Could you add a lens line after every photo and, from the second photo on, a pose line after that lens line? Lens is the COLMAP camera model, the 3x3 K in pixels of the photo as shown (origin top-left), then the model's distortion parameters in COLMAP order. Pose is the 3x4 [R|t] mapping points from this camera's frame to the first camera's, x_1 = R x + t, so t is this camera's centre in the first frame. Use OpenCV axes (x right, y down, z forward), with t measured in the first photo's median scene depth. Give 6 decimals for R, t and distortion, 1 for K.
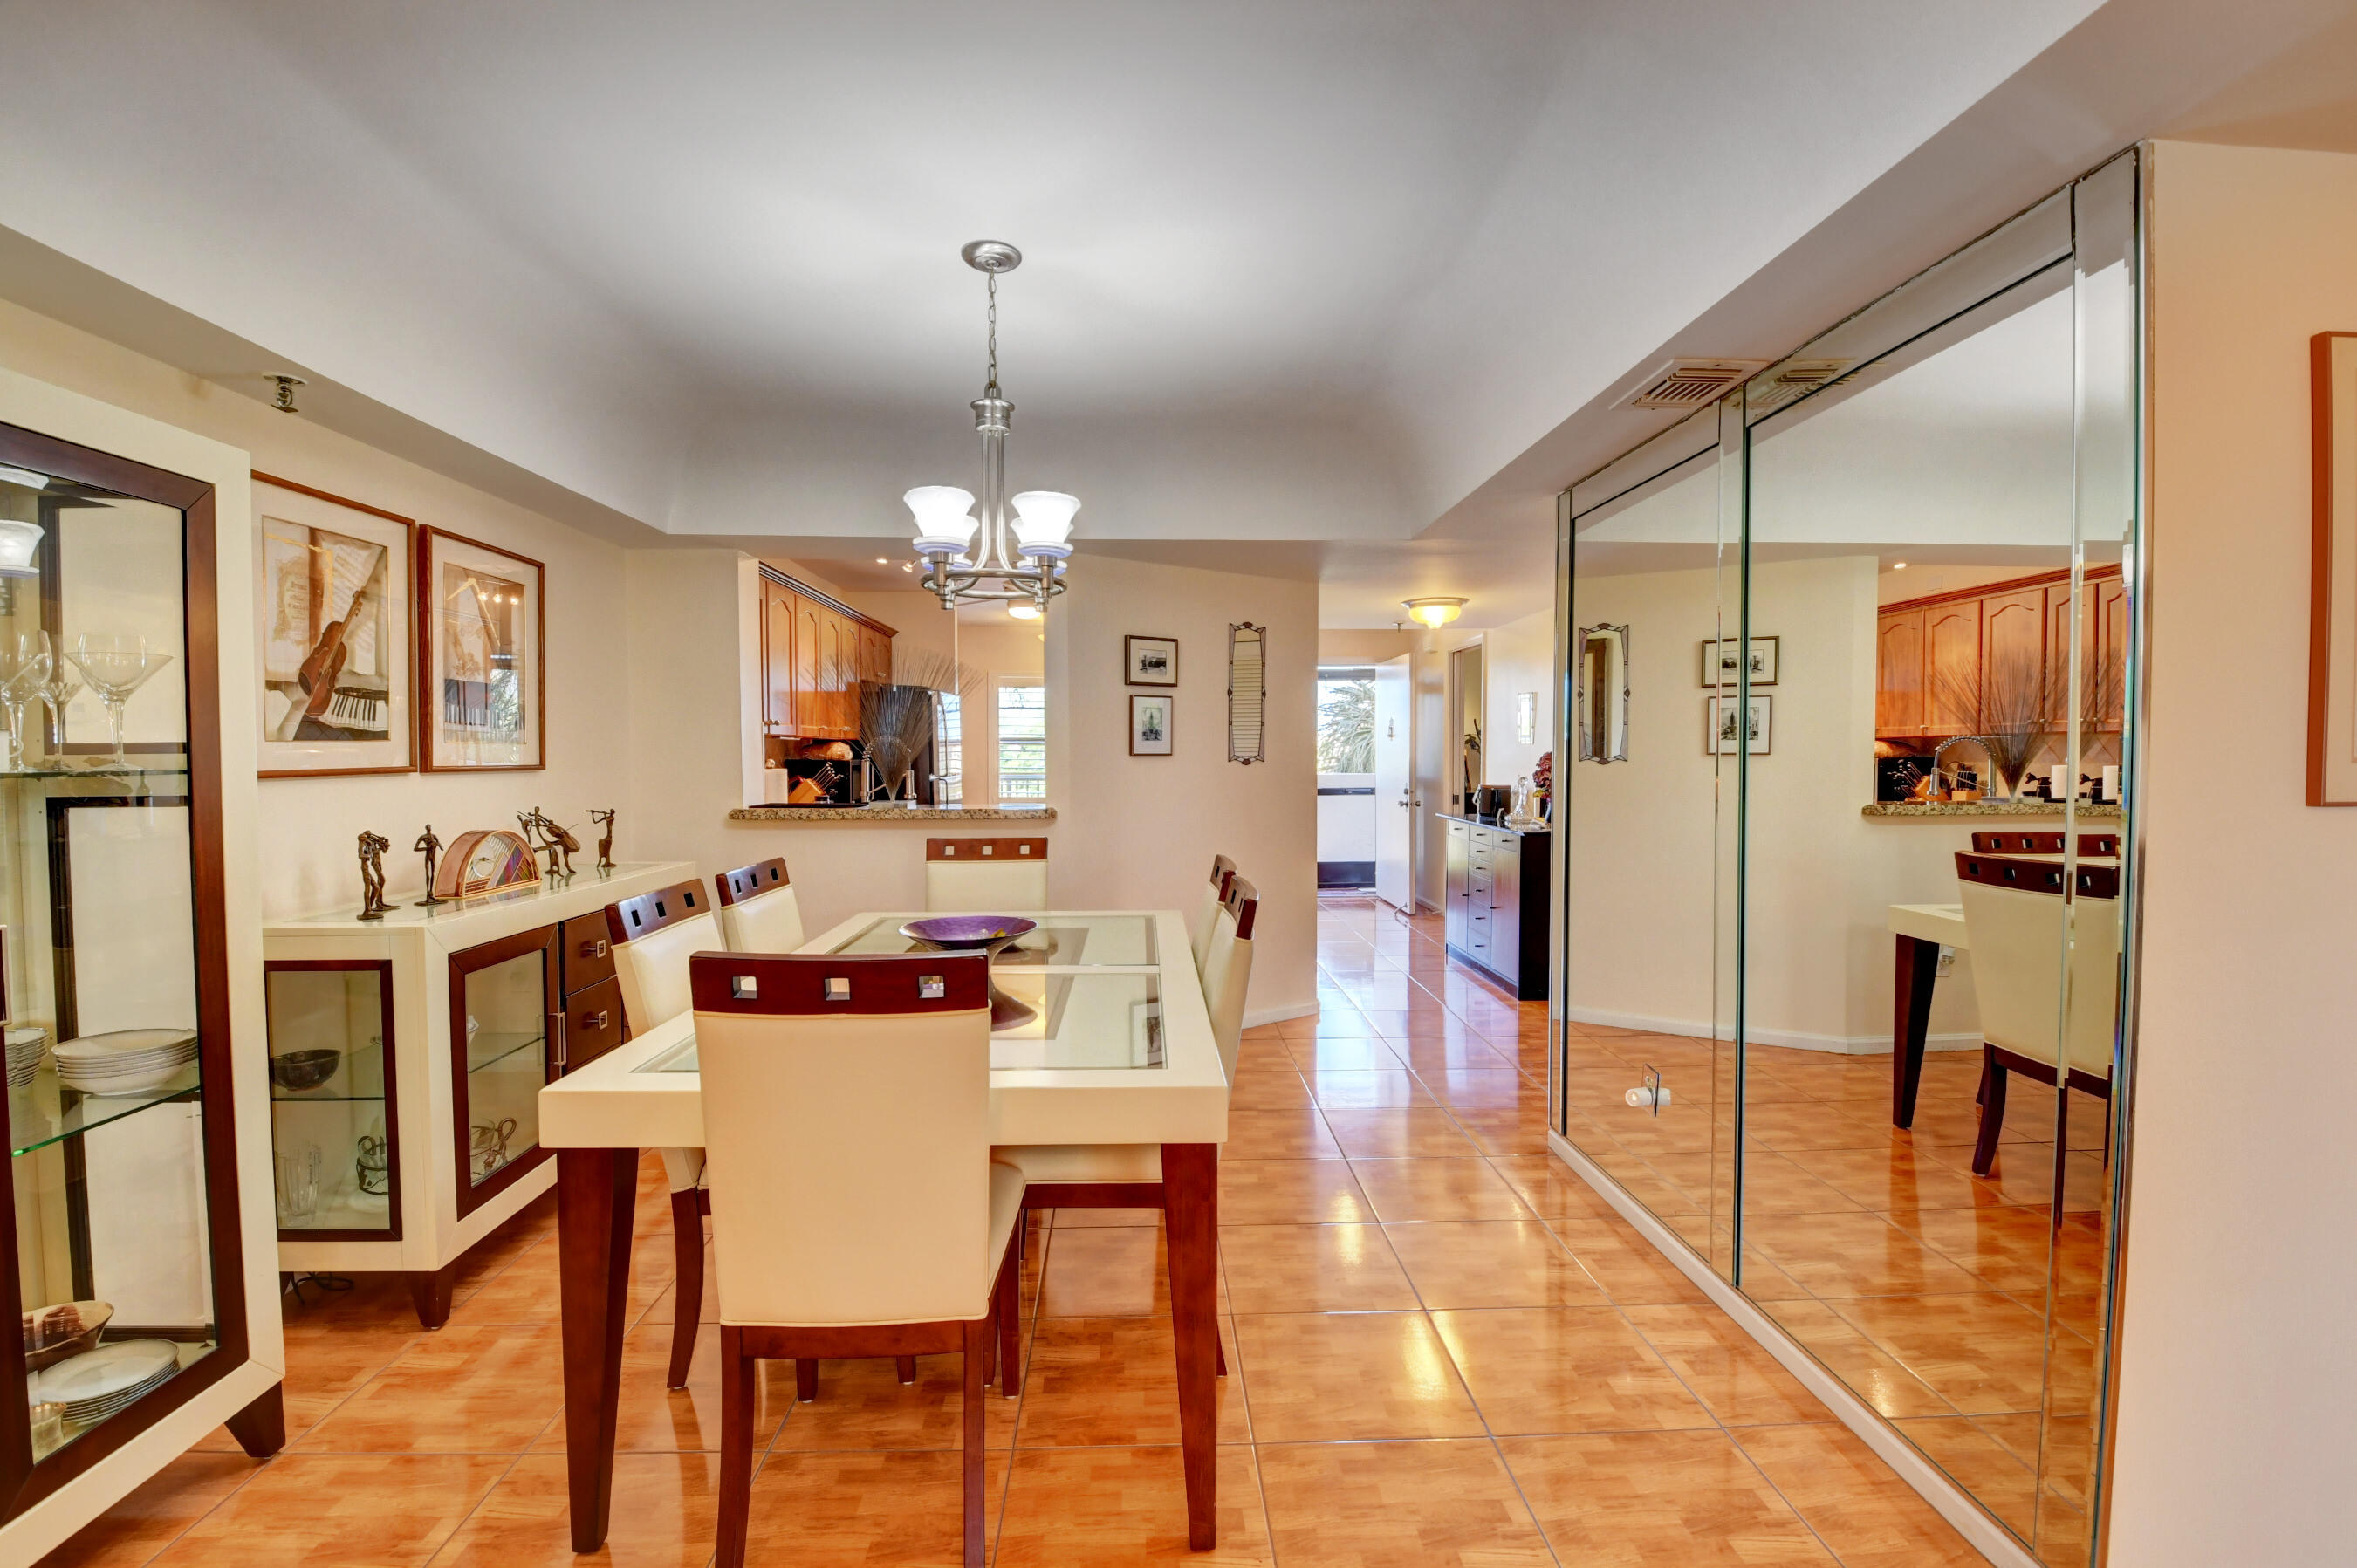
lens RADIAL K [[1021.5, 0, 1175.1], [0, 1021.5, 786.5], [0, 0, 1]] dist [-0.000046, -0.015781]
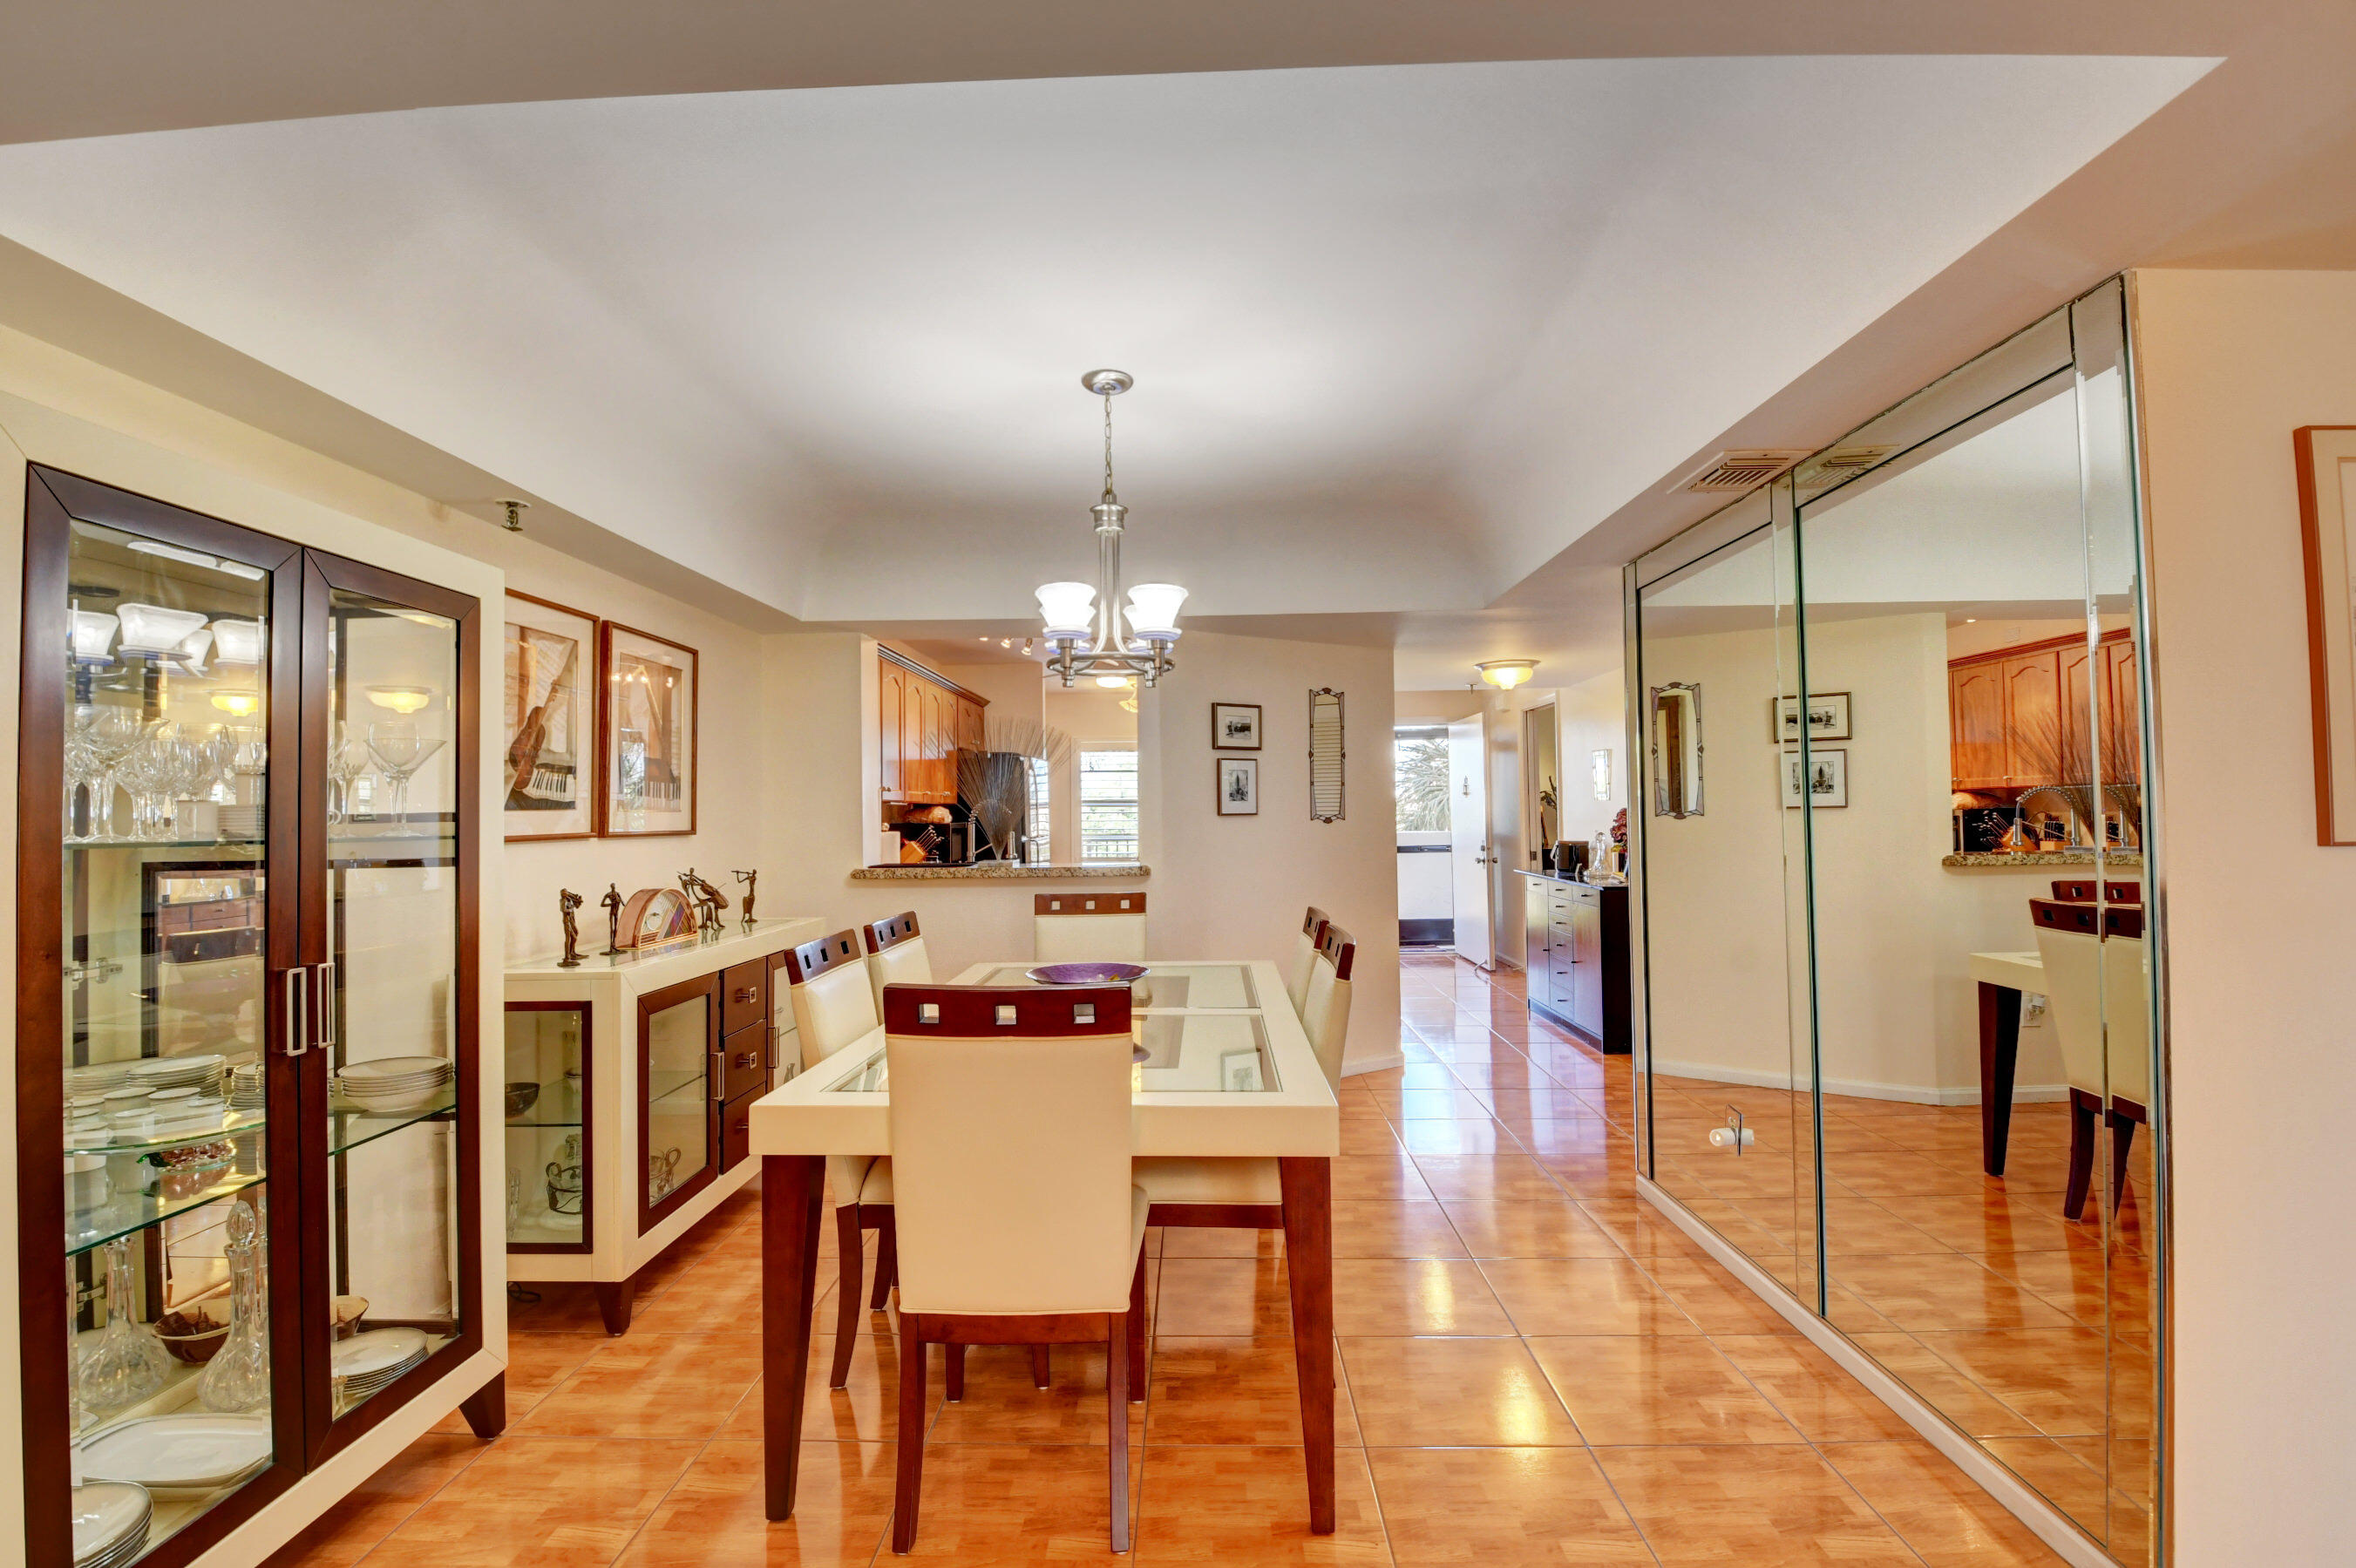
lens RADIAL K [[1025.1, 0, 1175.8], [0, 1025.1, 783.3], [0, 0, 1]] dist [0.003296, -0.018175]
pose [[0.997788, -0.013553, -0.065076, -0.029250], [0.009474, 0.997995, -0.062583, 0.003561], [0.065794, 0.061828, 0.995916, -0.098583]]
